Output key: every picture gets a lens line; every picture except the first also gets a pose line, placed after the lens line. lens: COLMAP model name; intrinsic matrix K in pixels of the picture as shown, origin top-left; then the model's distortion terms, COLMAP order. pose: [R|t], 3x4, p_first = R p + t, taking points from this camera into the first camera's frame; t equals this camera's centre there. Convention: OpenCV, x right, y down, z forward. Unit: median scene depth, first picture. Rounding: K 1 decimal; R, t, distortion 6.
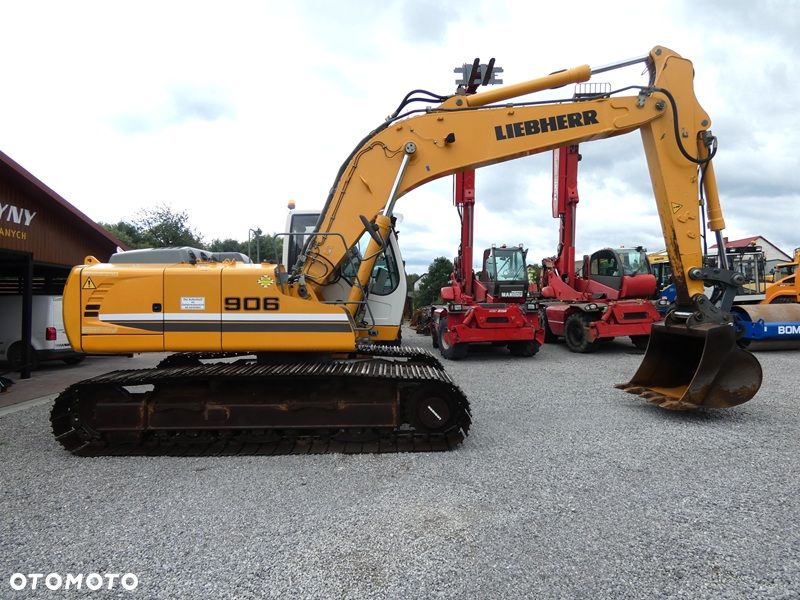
lens RADIAL K [[484.4, 0, 403.2], [0, 484.4, 298.2], [0, 0, 1]] dist [-0.000333, -0.002024]
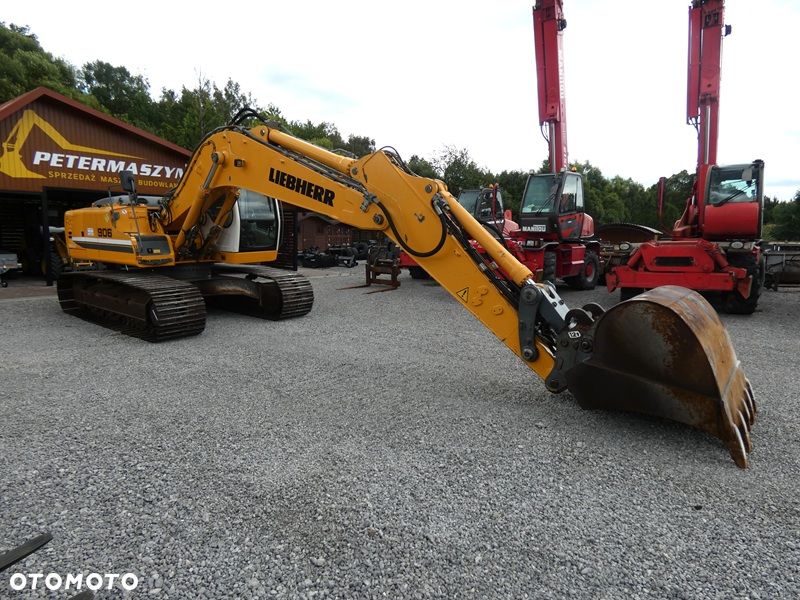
lens RADIAL K [[483.6, 0, 404.2], [0, 483.6, 301.3], [0, 0, 1]] dist [0.002162, 0.001750]
pose [[0.758952, 0.109243, -0.641918, 1.459748], [-0.012858, 0.988148, 0.152964, -0.021226], [0.651020, -0.107838, 0.751361, 0.427674]]
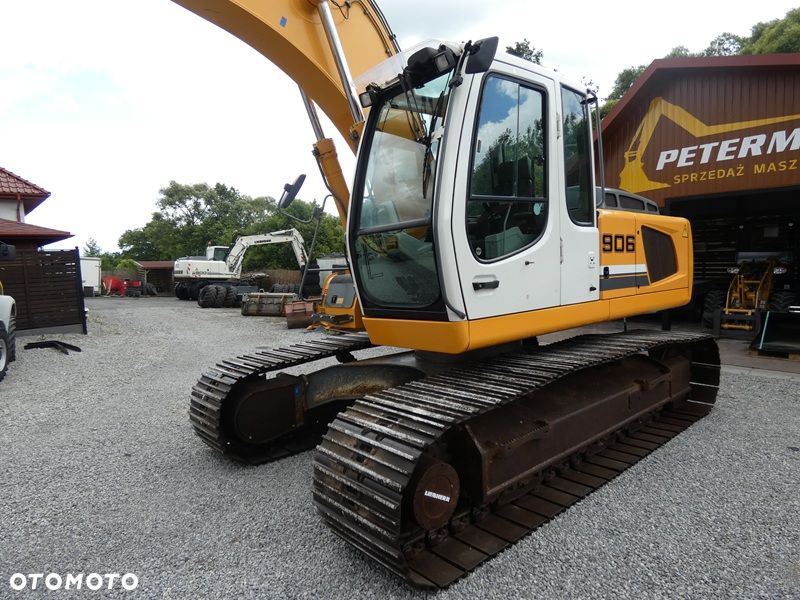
lens RADIAL K [[484.4, 0, 403.2], [0, 484.4, 298.2], [0, 0, 1]] dist [-0.000333, -0.002024]
pose [[-0.768629, 0.072503, -0.635573, 0.359711], [0.037686, 0.996963, 0.068153, 0.004387], [0.638584, 0.028432, -0.769027, 1.816750]]
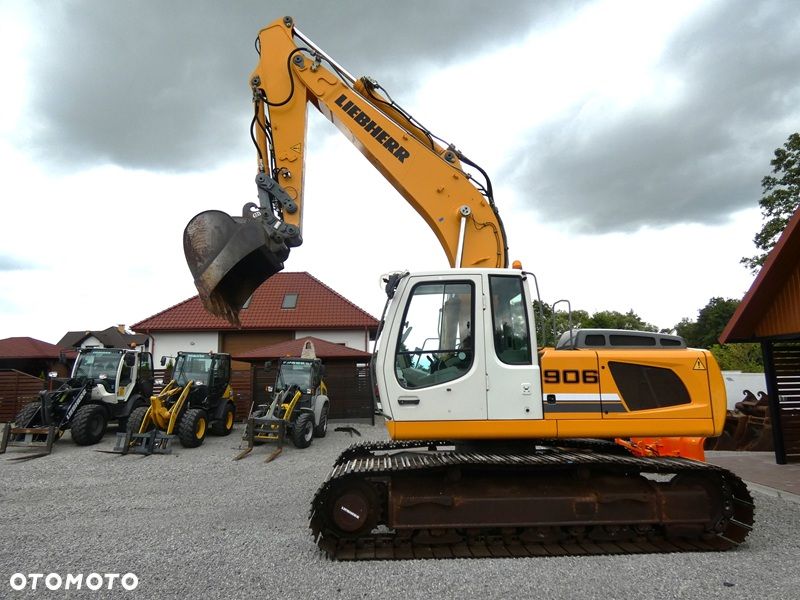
lens RADIAL K [[483.5, 0, 401.4], [0, 483.5, 301.8], [0, 0, 1]] dist [-0.003375, -0.000002]
pose [[-0.999702, 0.003766, -0.024122, -0.022875], [0.007740, 0.985953, -0.166844, -0.005418], [0.023154, -0.166981, -0.985688, 2.427184]]
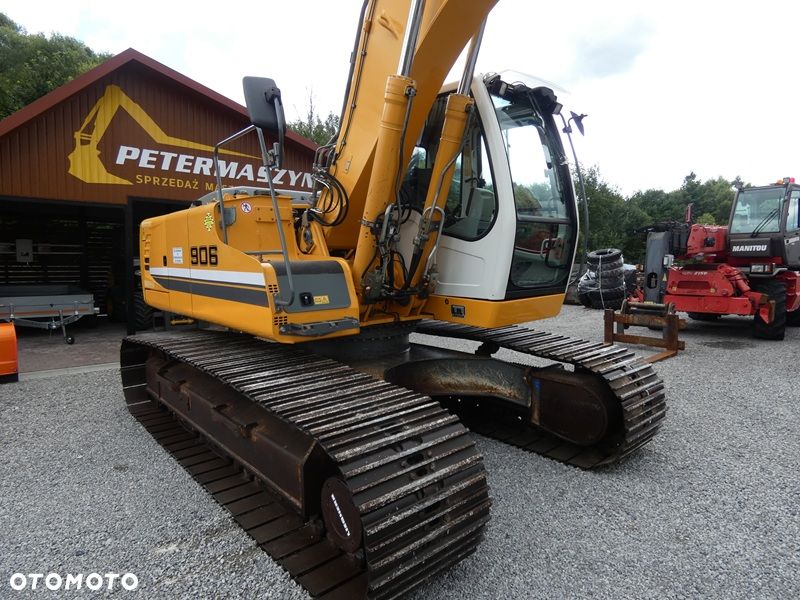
lens RADIAL K [[483.5, 0, 401.4], [0, 483.5, 301.8], [0, 0, 1]] dist [-0.003375, -0.000002]
pose [[0.635066, 0.068004, -0.769459, 0.402029], [0.002398, 0.995939, 0.090000, 0.015405], [0.772454, -0.059001, 0.632324, 0.777992]]
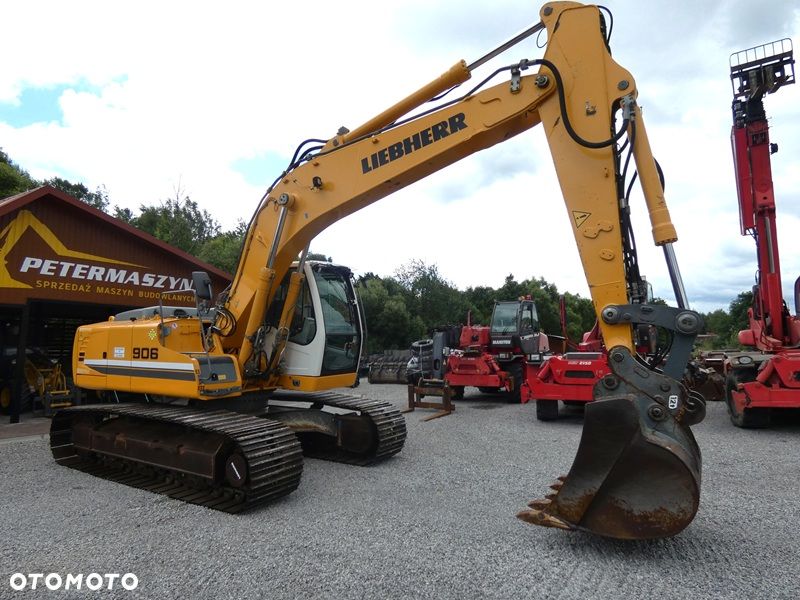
lens RADIAL K [[485.0, 0, 400.0], [0, 485.0, 300.0], [0, 0, 1]] dist [0.005402, 0.001051]
pose [[0.823648, -0.047880, -0.565077, 0.879304], [-0.001075, 0.996296, -0.085984, -0.017014], [0.567100, 0.071428, 0.820546, 0.368254]]
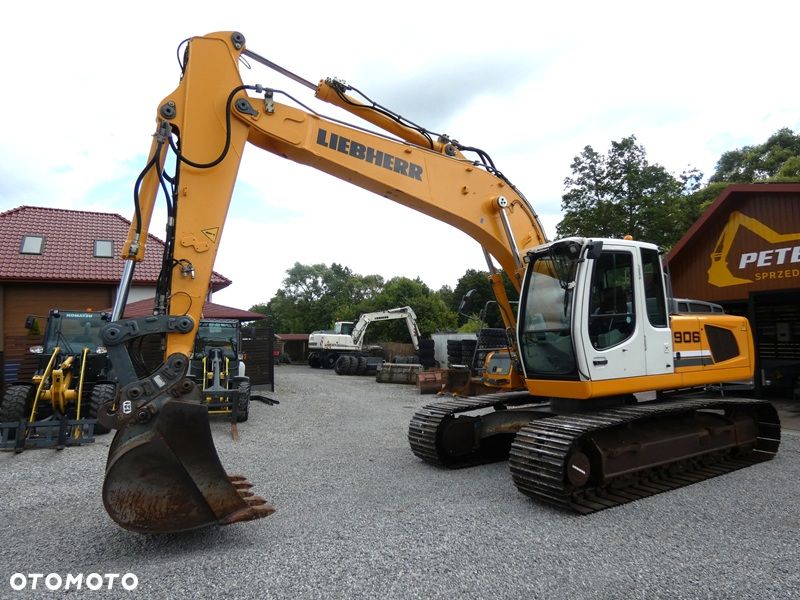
lens RADIAL K [[484.4, 0, 403.2], [0, 484.4, 298.2], [0, 0, 1]] dist [-0.000333, -0.002024]
pose [[-0.877060, -0.019686, -0.479977, 0.795218], [0.024940, 0.995947, -0.086420, -0.026374], [0.479733, -0.087766, -0.873014, 2.158843]]
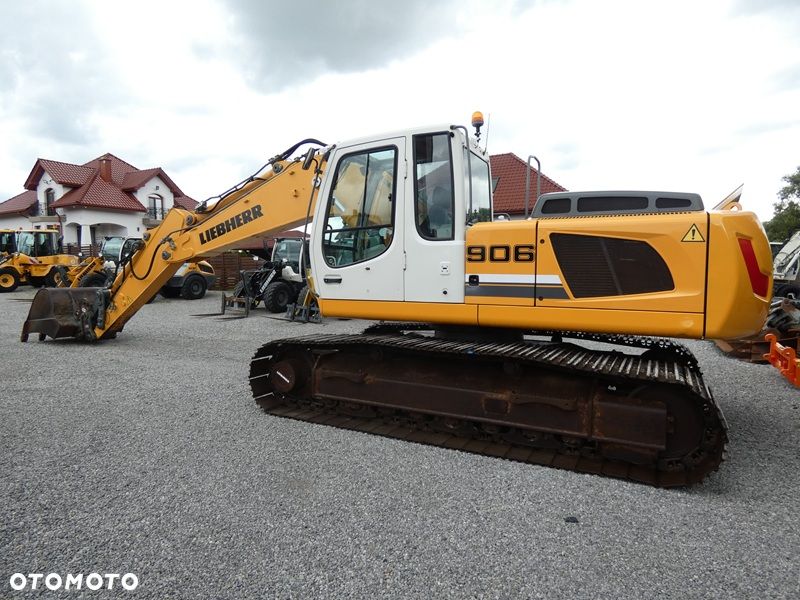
lens RADIAL K [[475.5, 0, 400.0], [0, 475.5, 300.0], [0, 0, 1]] dist [-0.007544, -0.001124]
pose [[-0.872317, -0.029235, 0.488065, -0.627317], [0.001863, 0.998005, 0.063112, 0.009704], [-0.488936, 0.055963, -0.870522, 2.205629]]
